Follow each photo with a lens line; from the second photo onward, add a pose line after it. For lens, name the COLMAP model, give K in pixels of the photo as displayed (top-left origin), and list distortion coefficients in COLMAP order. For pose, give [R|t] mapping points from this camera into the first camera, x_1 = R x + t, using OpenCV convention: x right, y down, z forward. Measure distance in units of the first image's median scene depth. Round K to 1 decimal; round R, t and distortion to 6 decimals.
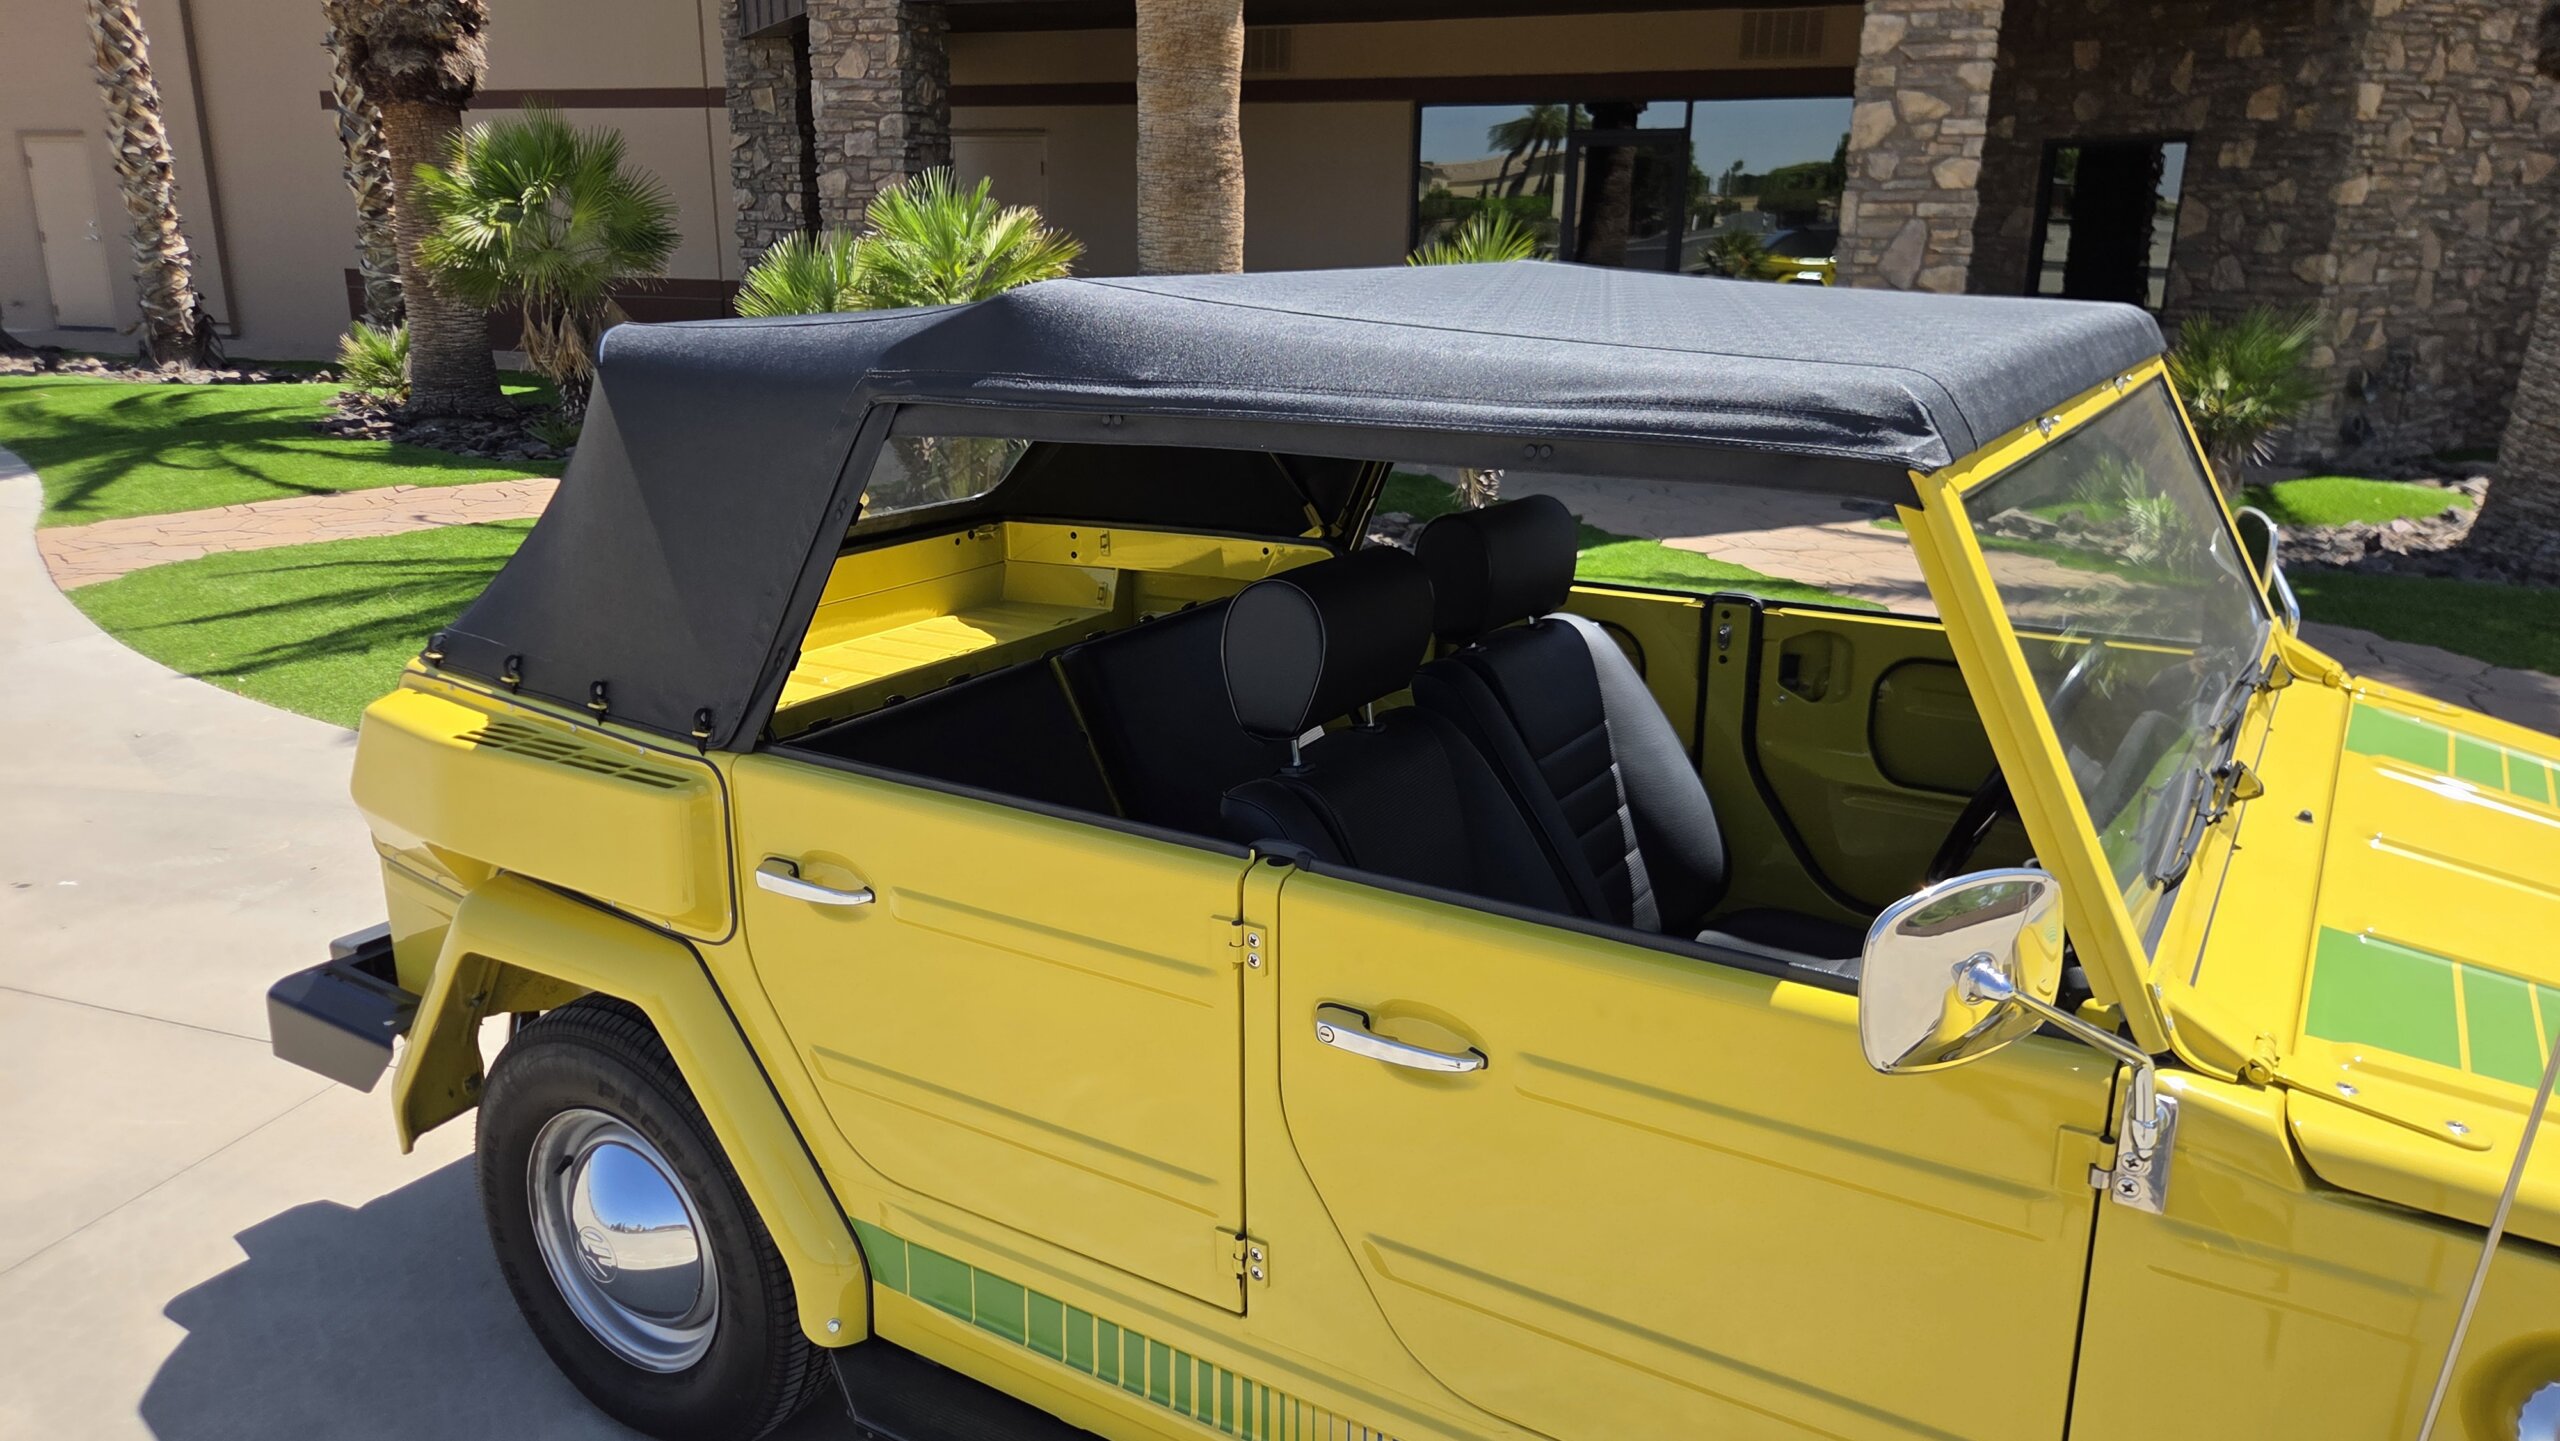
lens RADIAL K [[1752.2, 0, 1258.5], [0, 1752.2, 712.8], [0, 0, 1]] dist [0.051509, -0.044562]
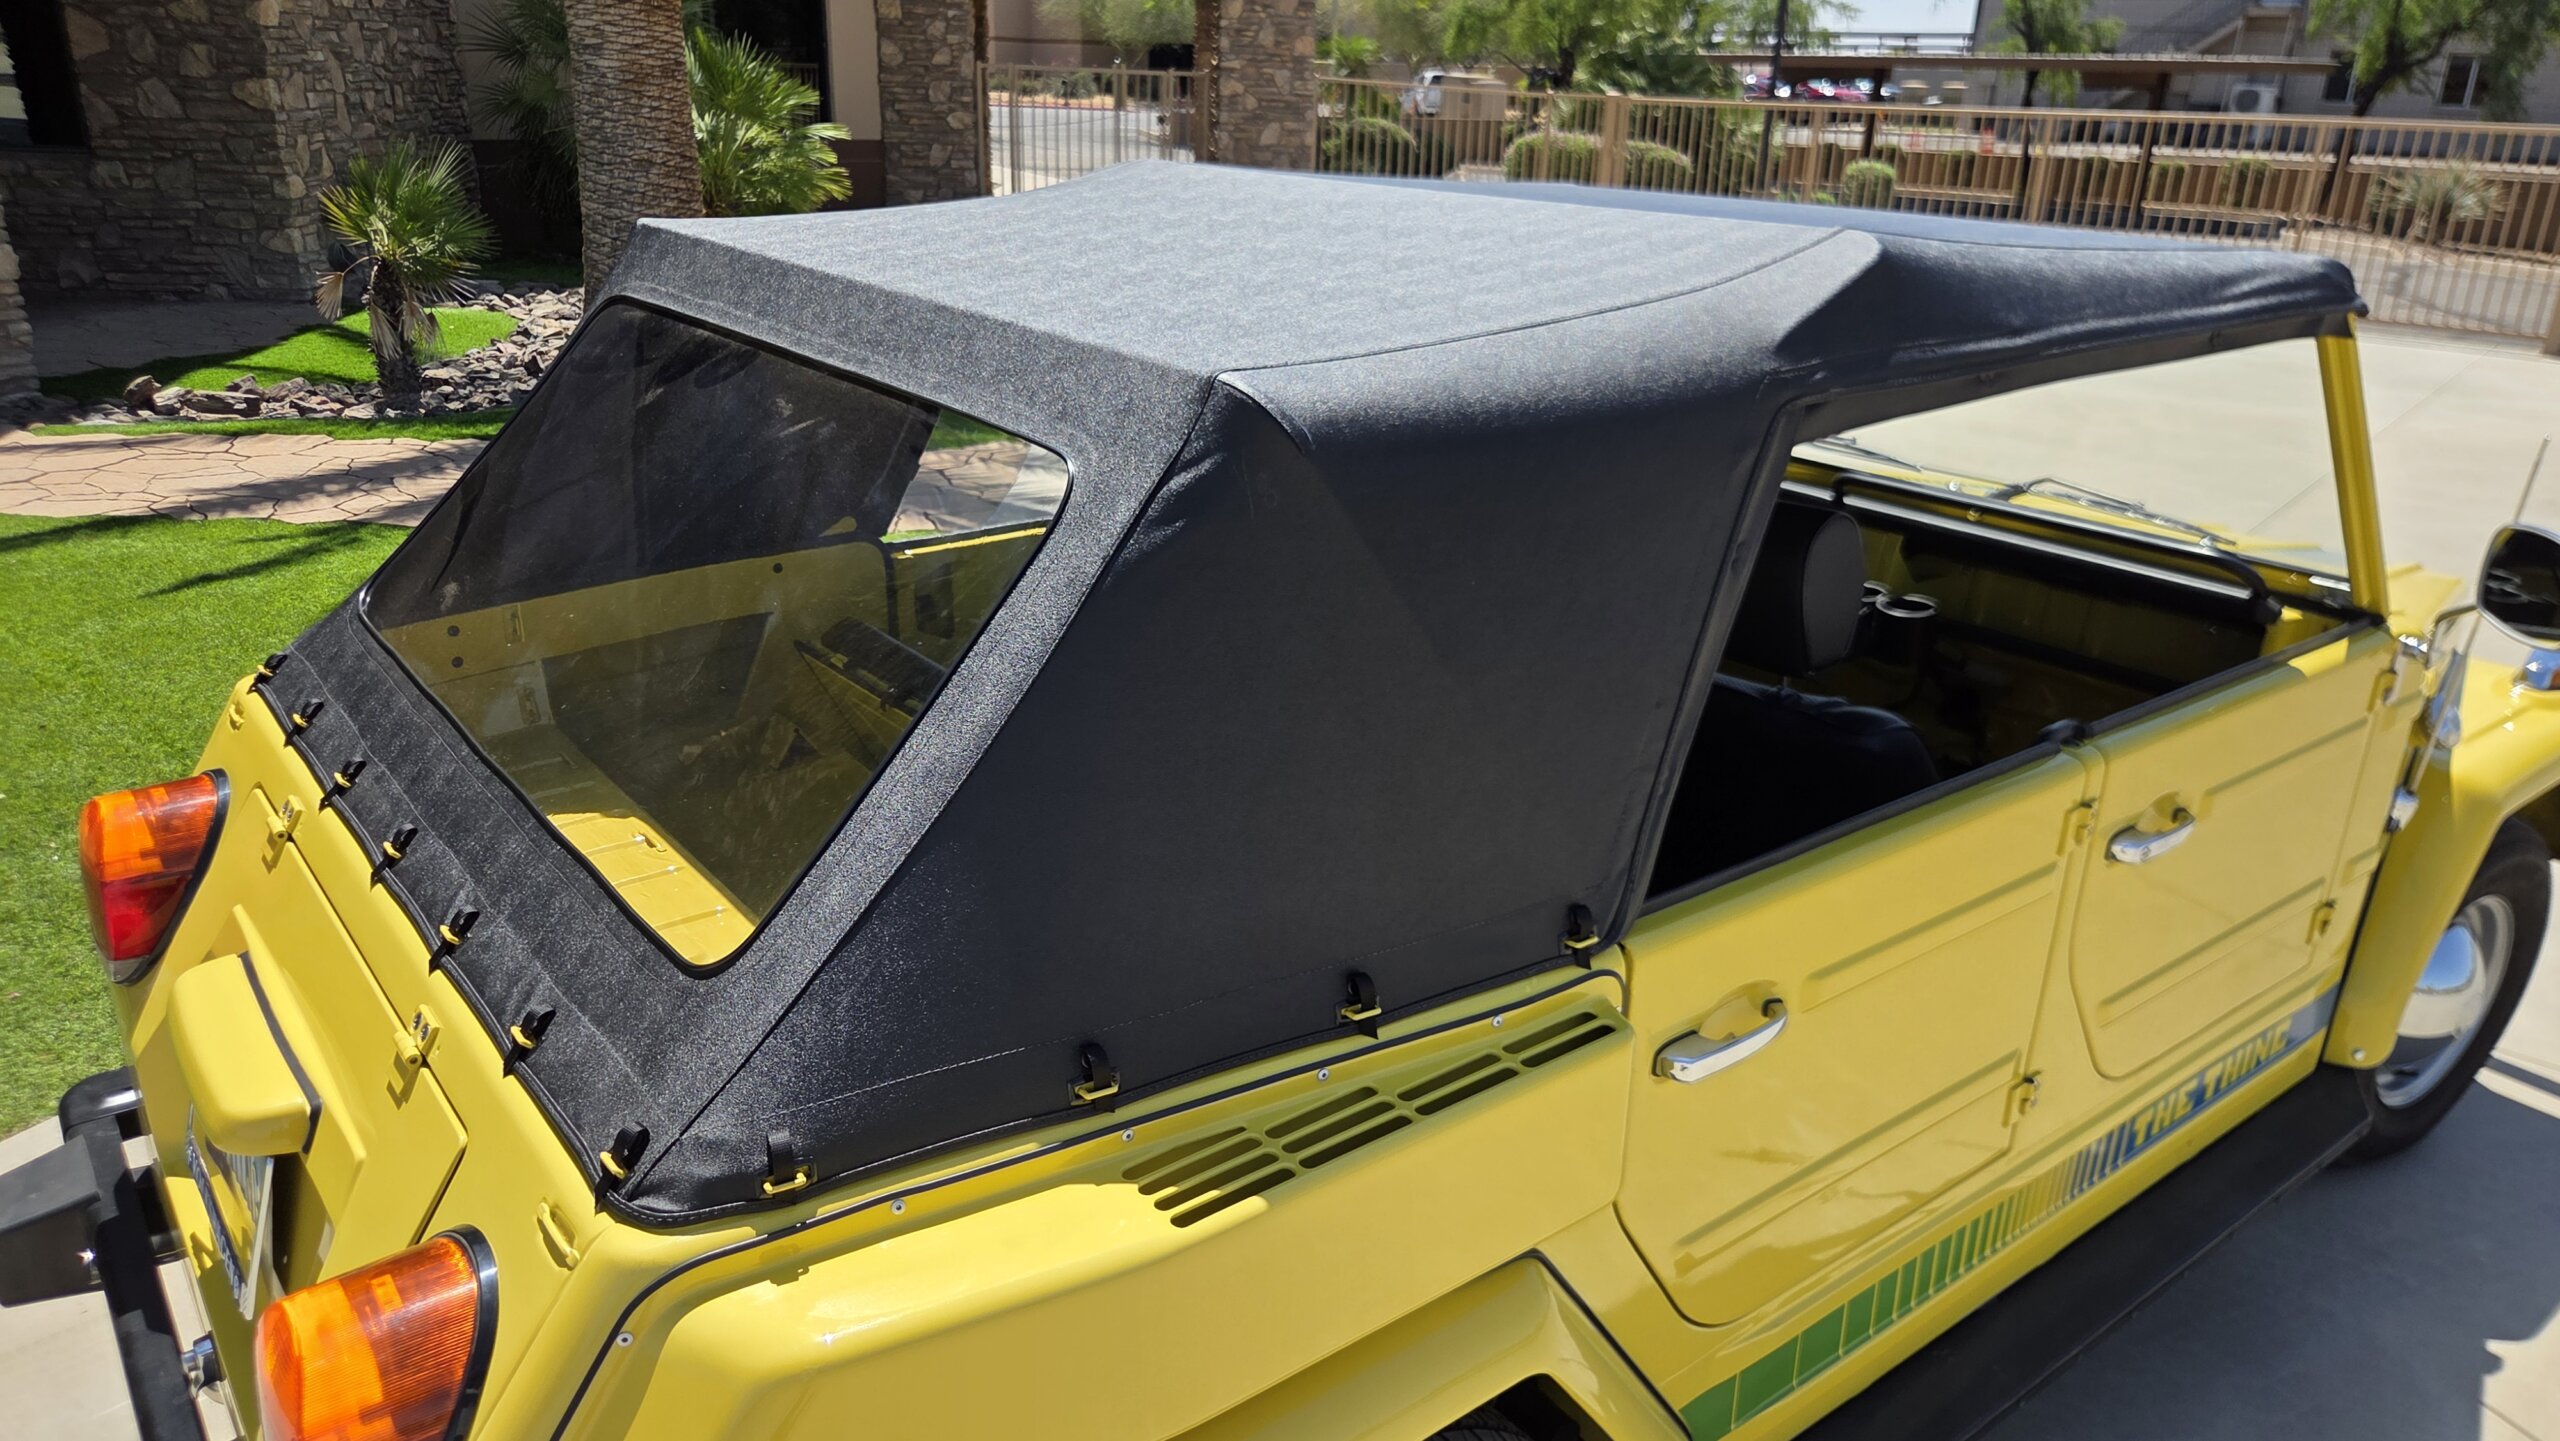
lens RADIAL K [[1752.2, 0, 1281.2], [0, 1752.2, 749.1], [0, 0, 1]] dist [0.051509, -0.044562]
pose [[0.332653, -0.341141, 0.879184, -0.182412], [0.235115, 0.932840, 0.273002, -0.052932], [-0.913270, 0.115894, 0.390520, 0.165525]]
